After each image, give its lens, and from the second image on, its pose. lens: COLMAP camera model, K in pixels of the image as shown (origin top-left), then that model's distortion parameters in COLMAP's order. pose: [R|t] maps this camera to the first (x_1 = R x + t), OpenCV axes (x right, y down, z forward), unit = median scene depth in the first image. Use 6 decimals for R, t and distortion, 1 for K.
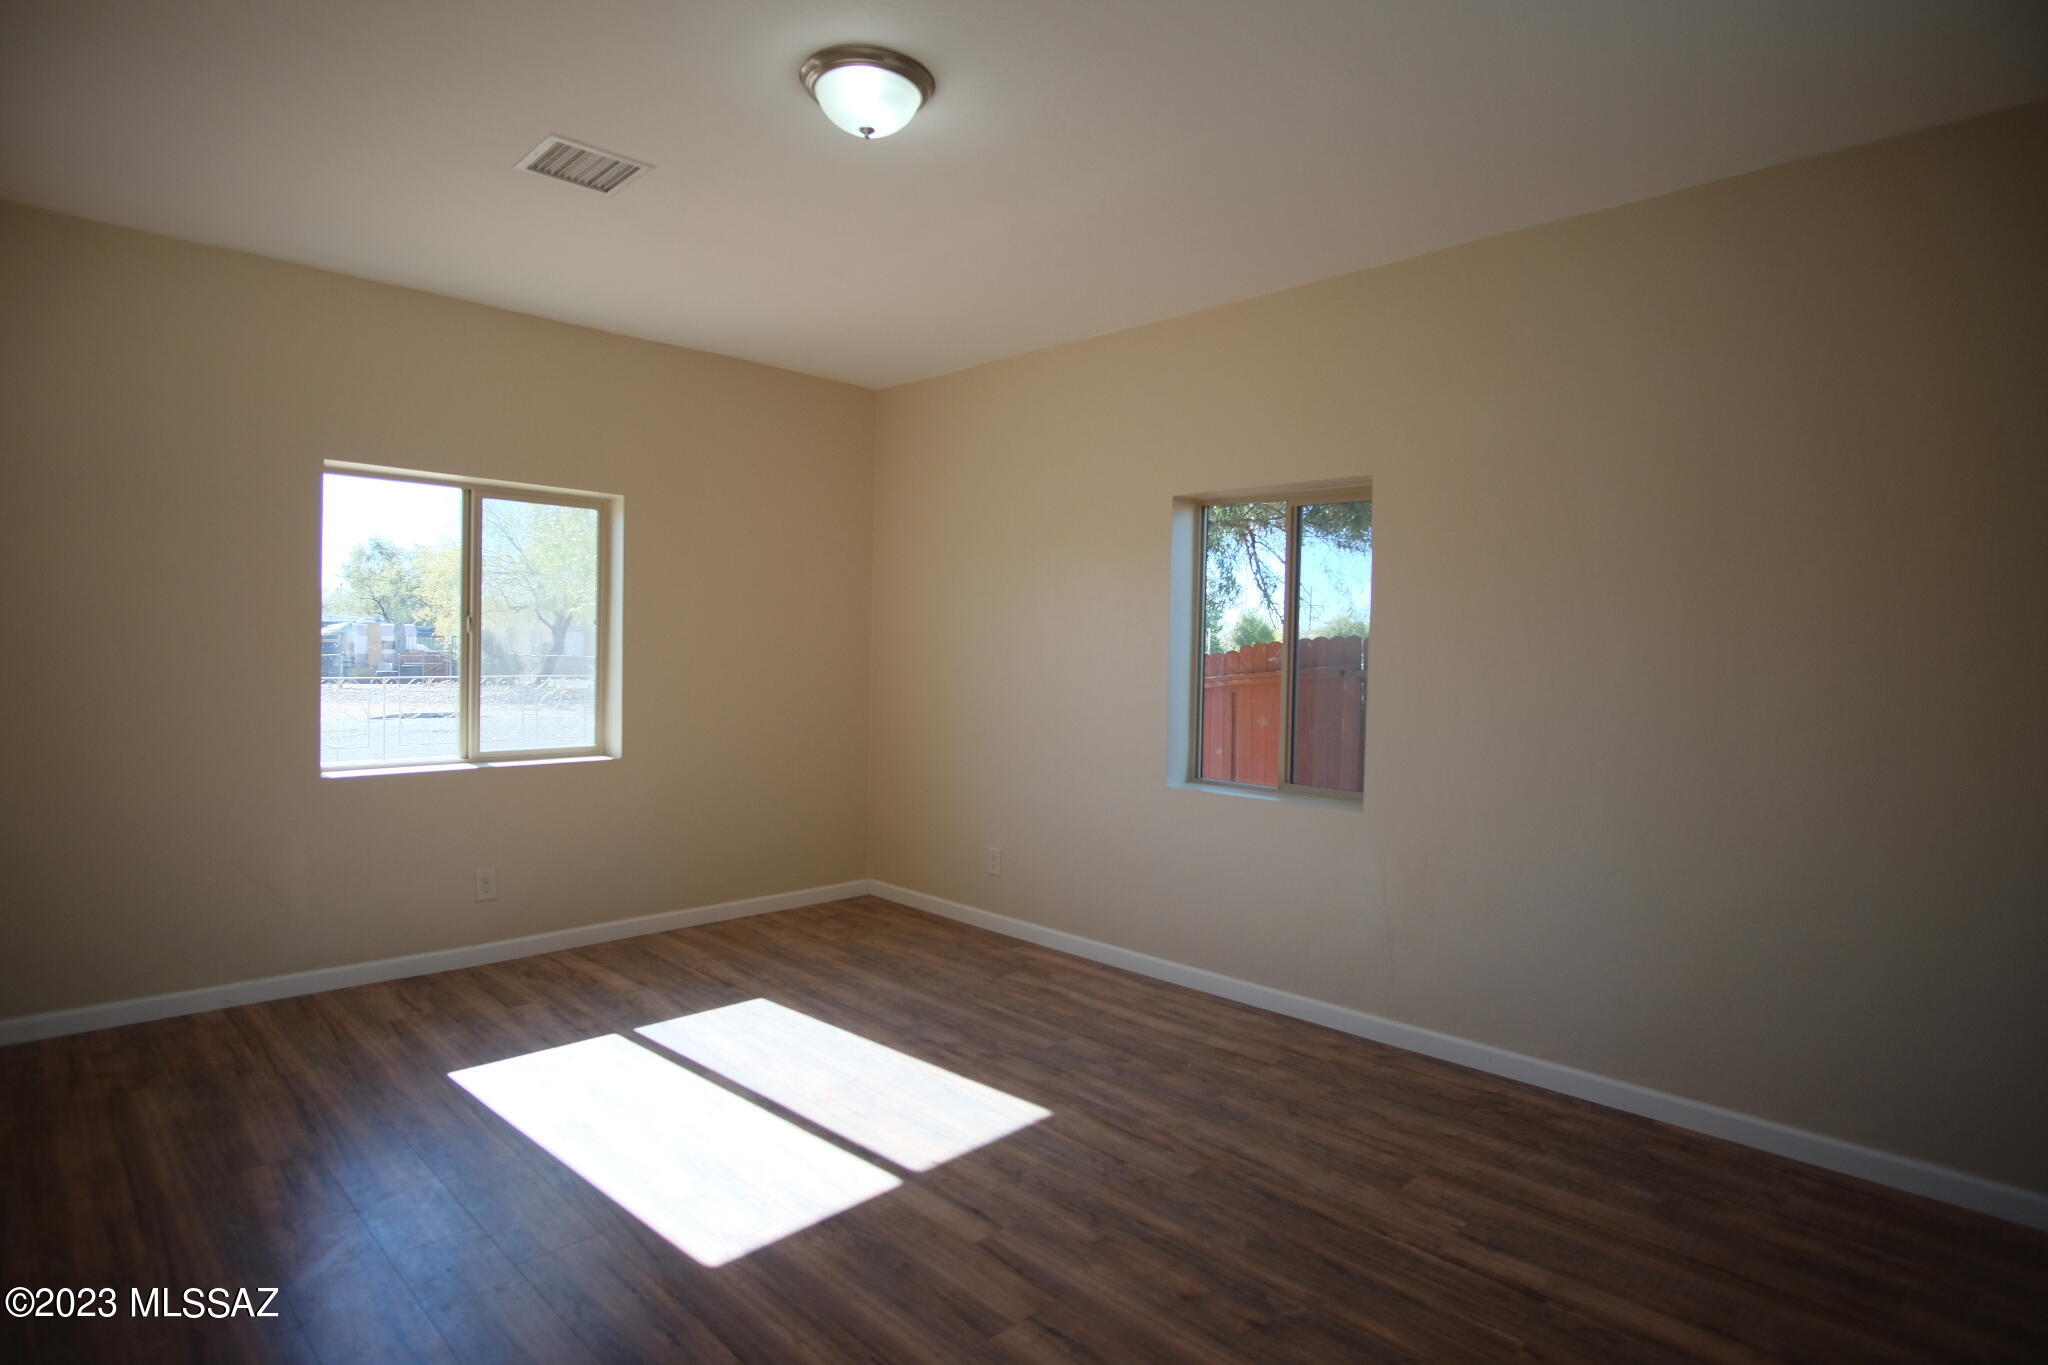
lens RADIAL K [[1093.9, 0, 1020.1], [0, 1093.9, 668.6], [0, 0, 1]] dist [-0.035144, 0.009671]
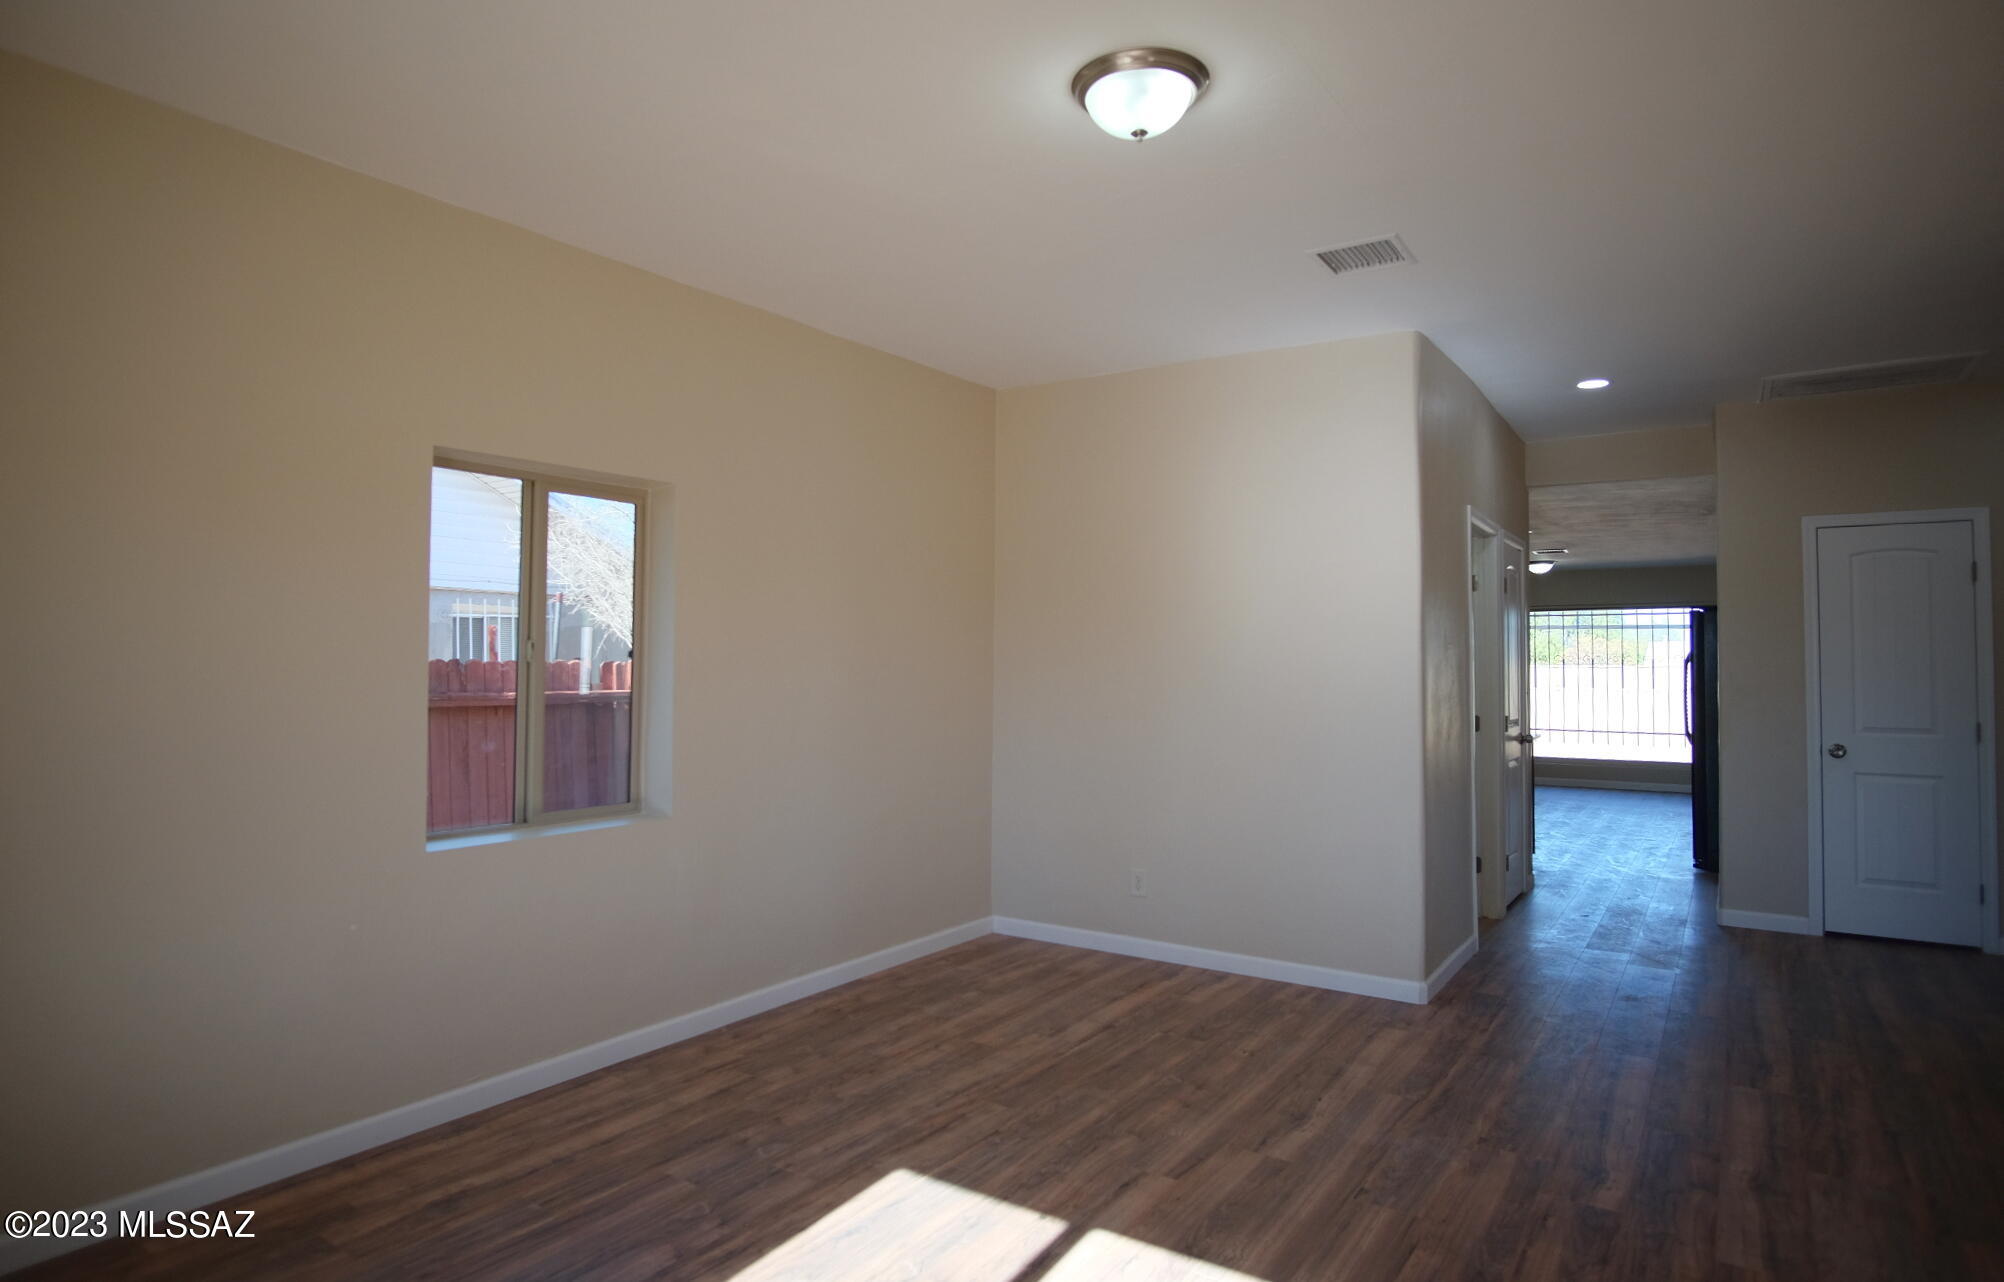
lens RADIAL K [[1094.6, 0, 1002.0], [0, 1094.6, 641.0], [0, 0, 1]] dist [-0.022134, -0.000085]
pose [[-0.189828, -0.001827, 0.981816, -0.845266], [0.013052, 0.999905, 0.004384, -0.036456], [-0.981731, 0.013647, -0.189787, 1.034040]]
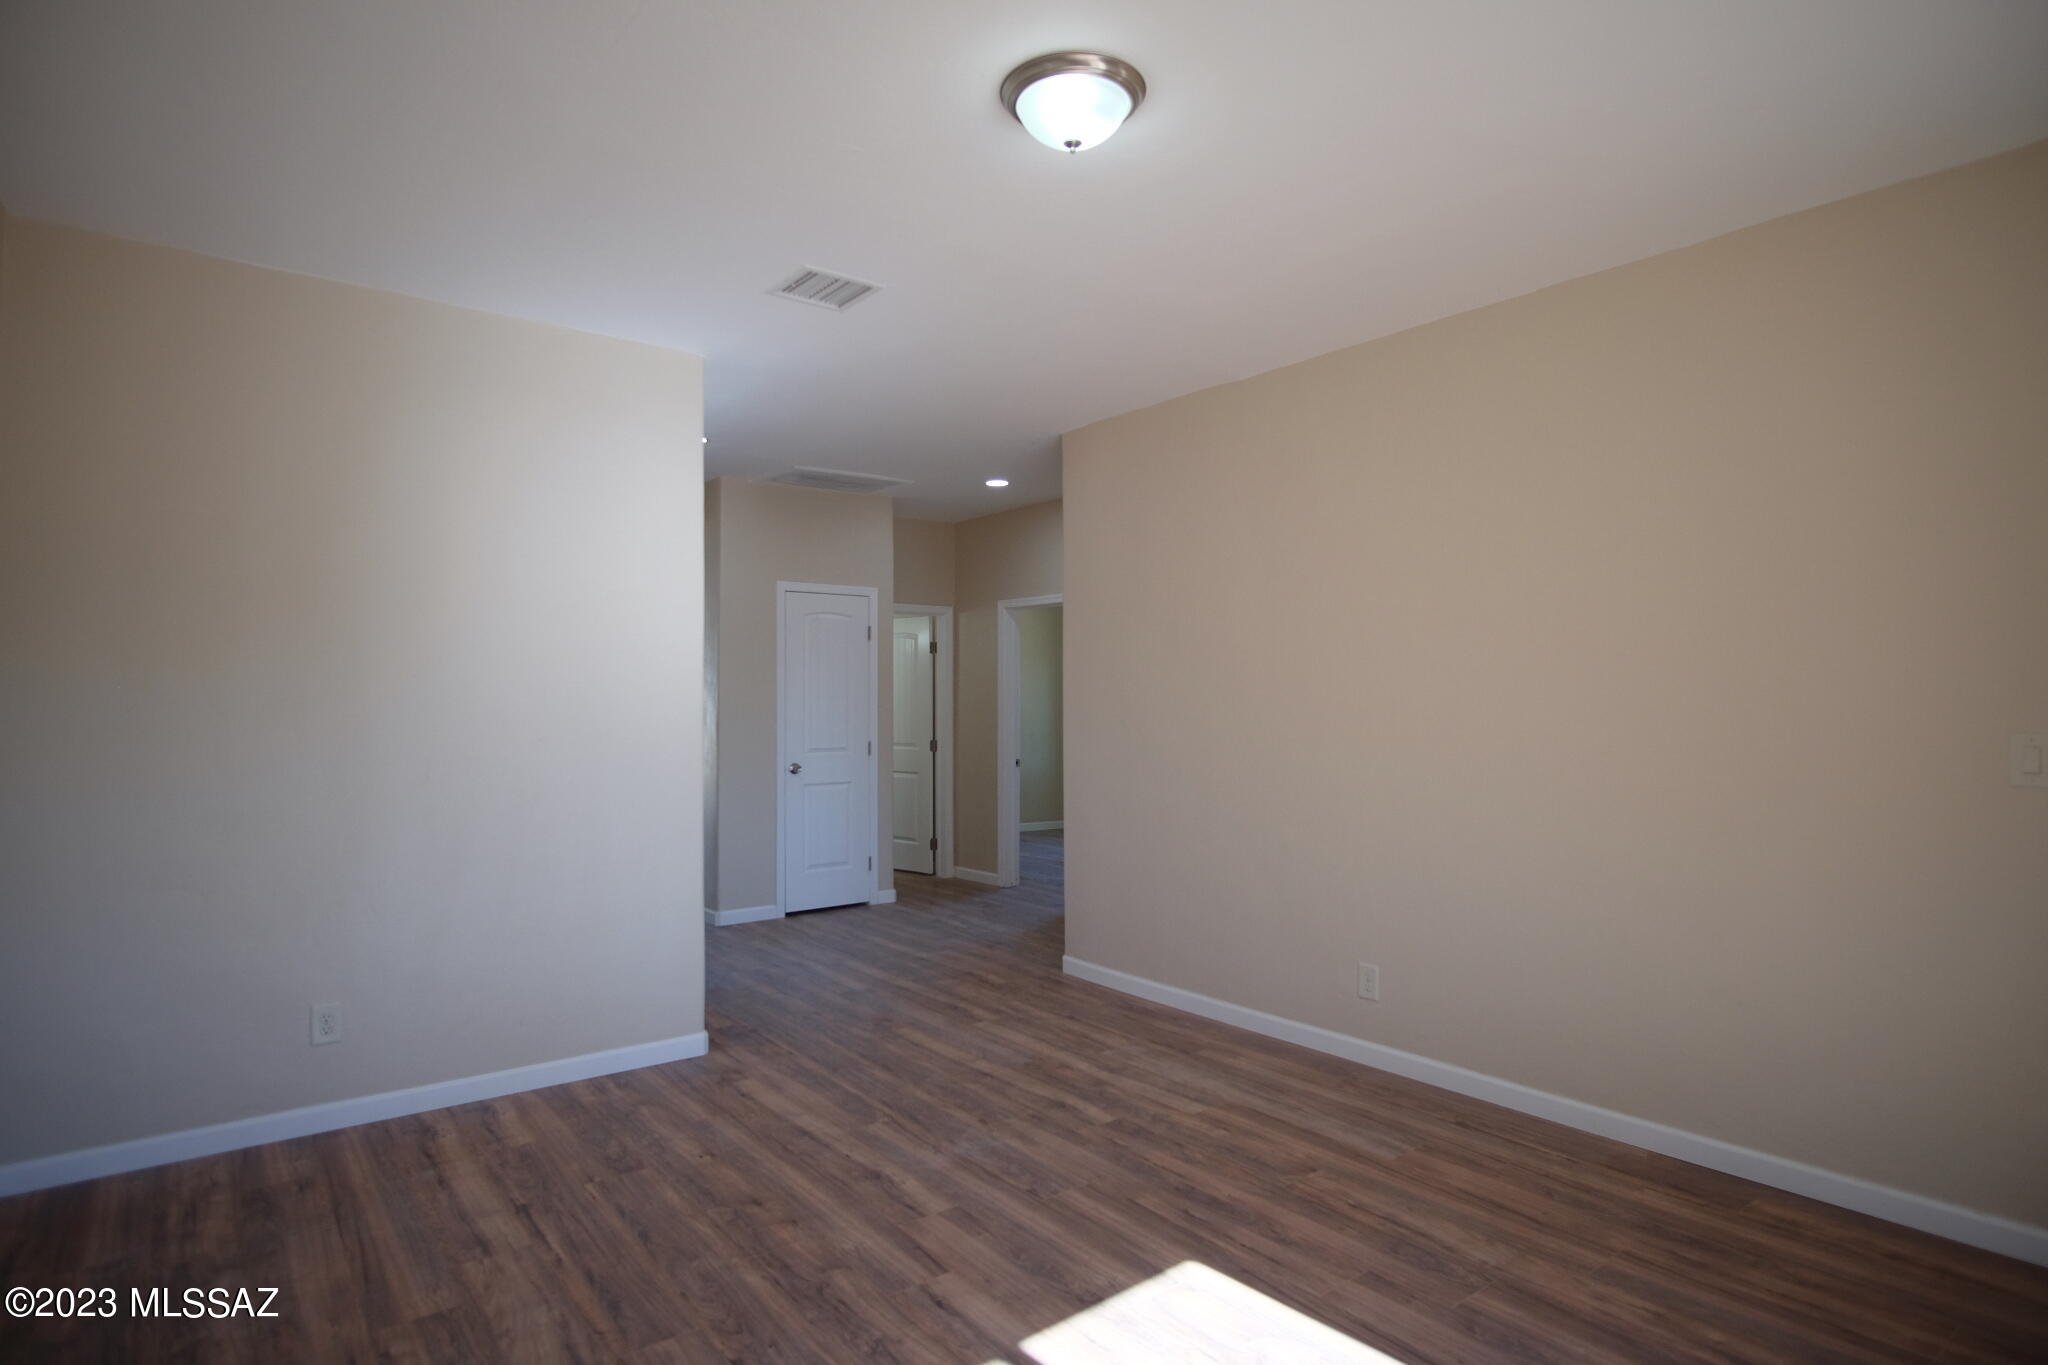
lens RADIAL K [[1093.9, 0, 1020.1], [0, 1093.9, 668.6], [0, 0, 1]] dist [-0.035144, 0.009671]
pose [[-0.992534, -0.013304, 0.121244, -0.169058], [-0.013856, 0.999897, -0.003708, -0.036384], [-0.121182, -0.005360, -0.992616, 1.508815]]
